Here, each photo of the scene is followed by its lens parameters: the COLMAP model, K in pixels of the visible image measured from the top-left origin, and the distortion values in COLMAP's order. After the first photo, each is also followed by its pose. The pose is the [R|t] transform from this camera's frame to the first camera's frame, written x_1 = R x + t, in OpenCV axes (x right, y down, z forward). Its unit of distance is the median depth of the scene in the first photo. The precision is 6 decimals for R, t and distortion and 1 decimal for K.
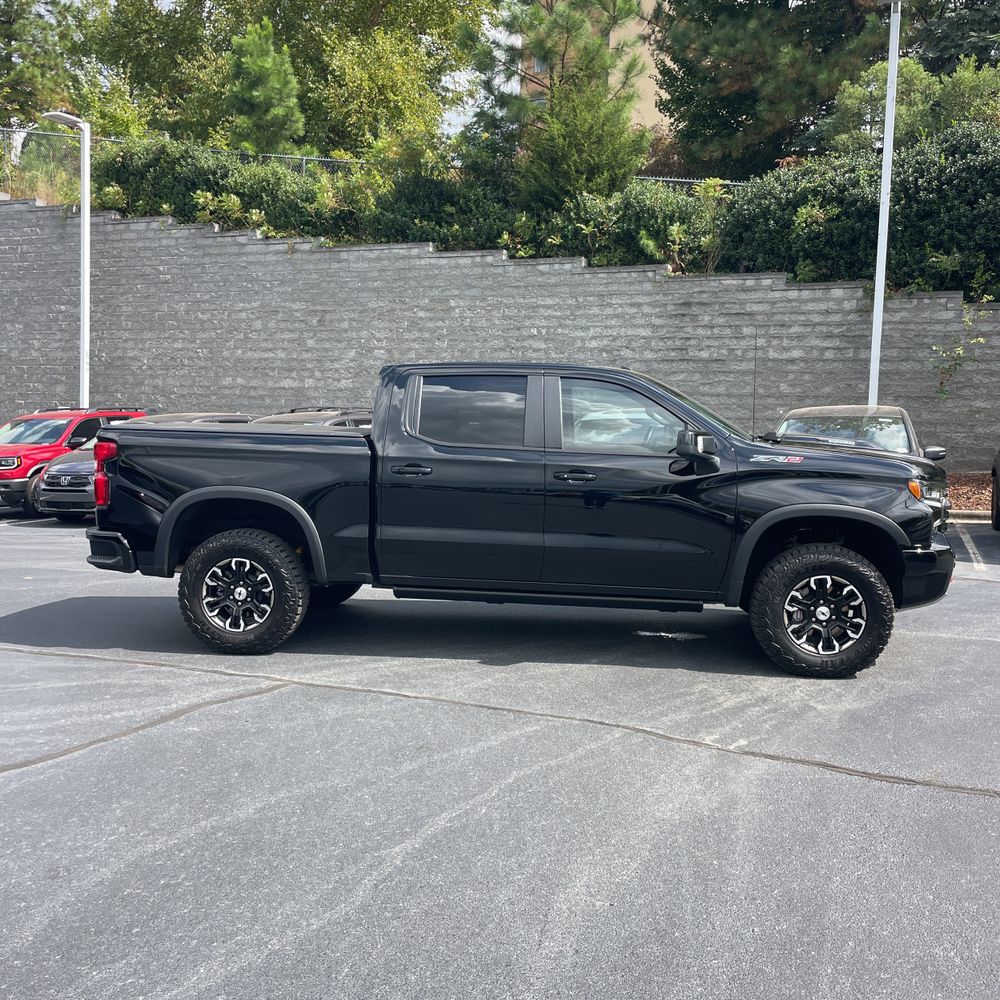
lens RADIAL K [[1007.2, 0, 493.6], [0, 1007.2, 494.0], [0, 0, 1]] dist [0.089365, -0.119090]
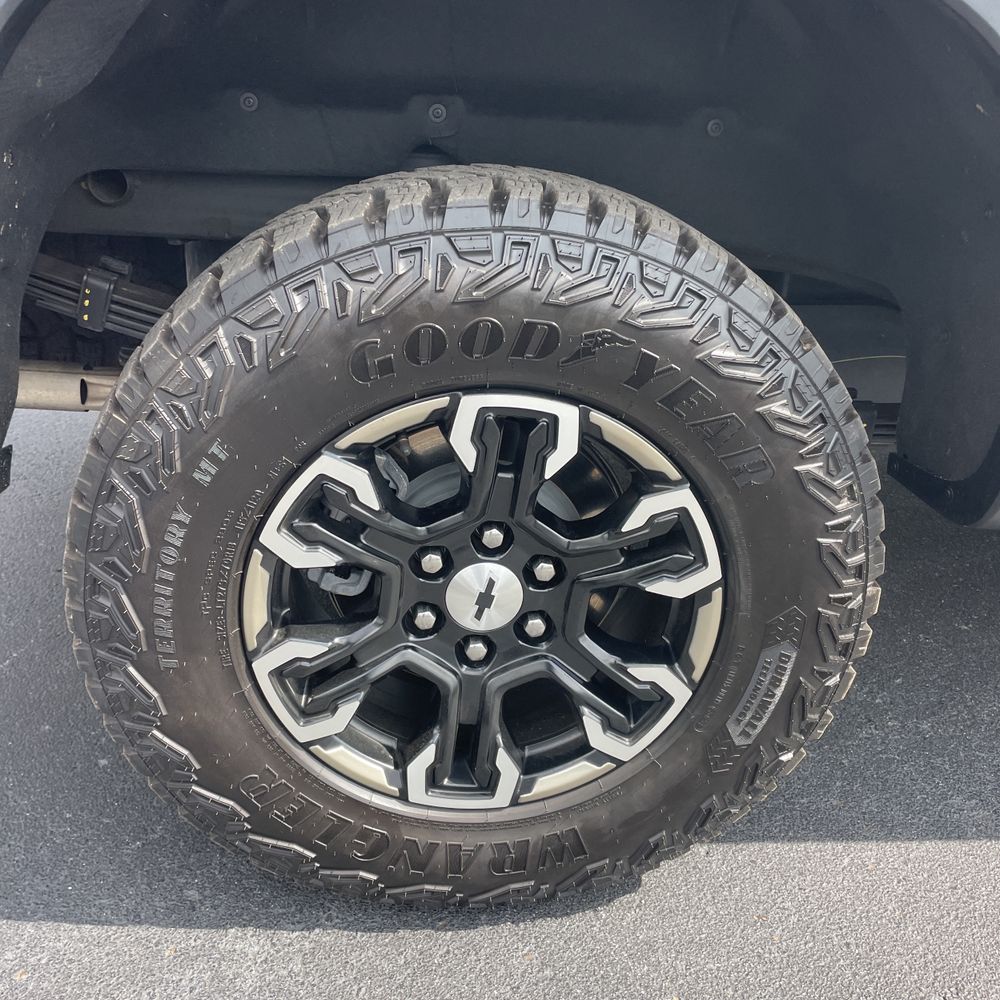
lens RADIAL K [[1076.5, 0, 500.0], [0, 1076.5, 500.0], [0, 0, 1]] dist [0.080745, -0.010641]
pose [[0.977536, -0.059508, 0.202192, -0.103538], [-0.019175, 0.930226, 0.366485, 0.008176], [-0.209894, -0.362129, 0.908189, 0.313856]]
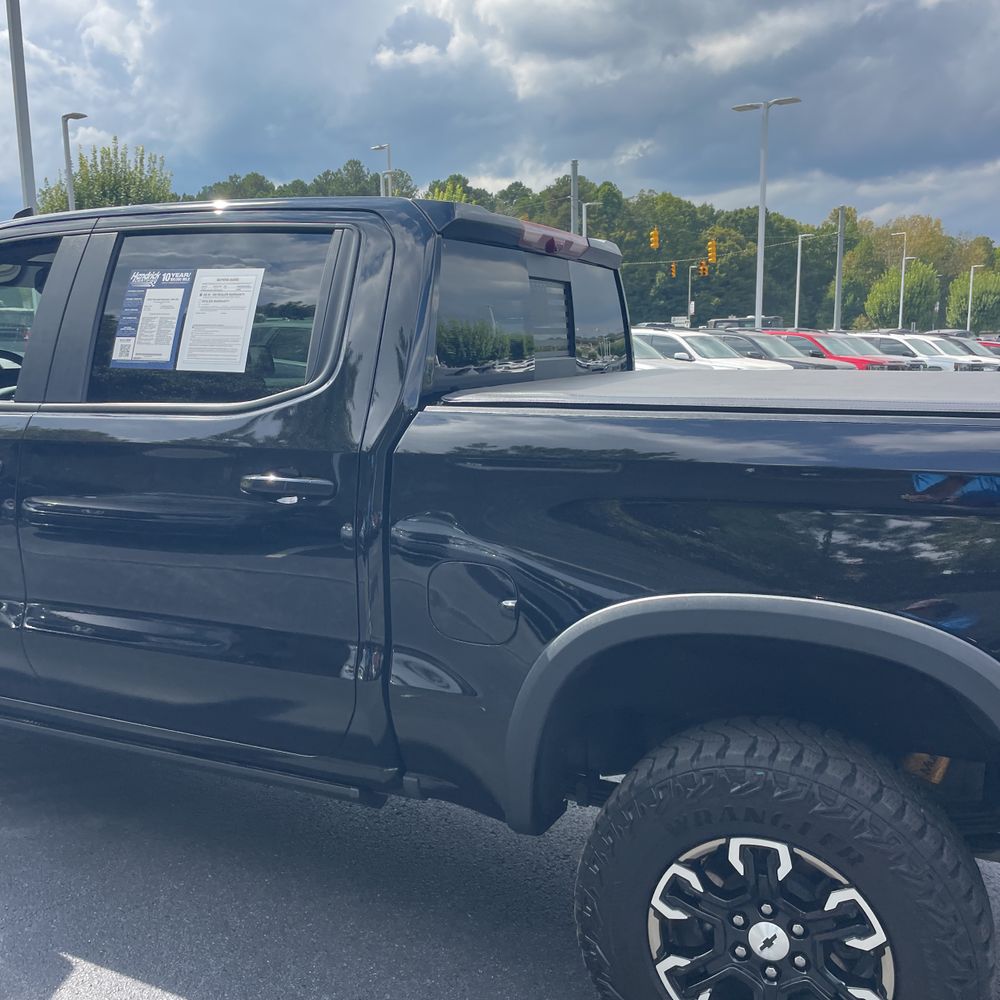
lens RADIAL K [[1007.2, 0, 493.6], [0, 1007.2, 494.0], [0, 0, 1]] dist [0.089365, -0.119090]
pose [[0.938830, -0.143762, -0.312938, -0.077885], [0.157569, 0.987322, 0.019147, -0.020912], [0.306218, -0.067286, 0.949581, 0.252478]]
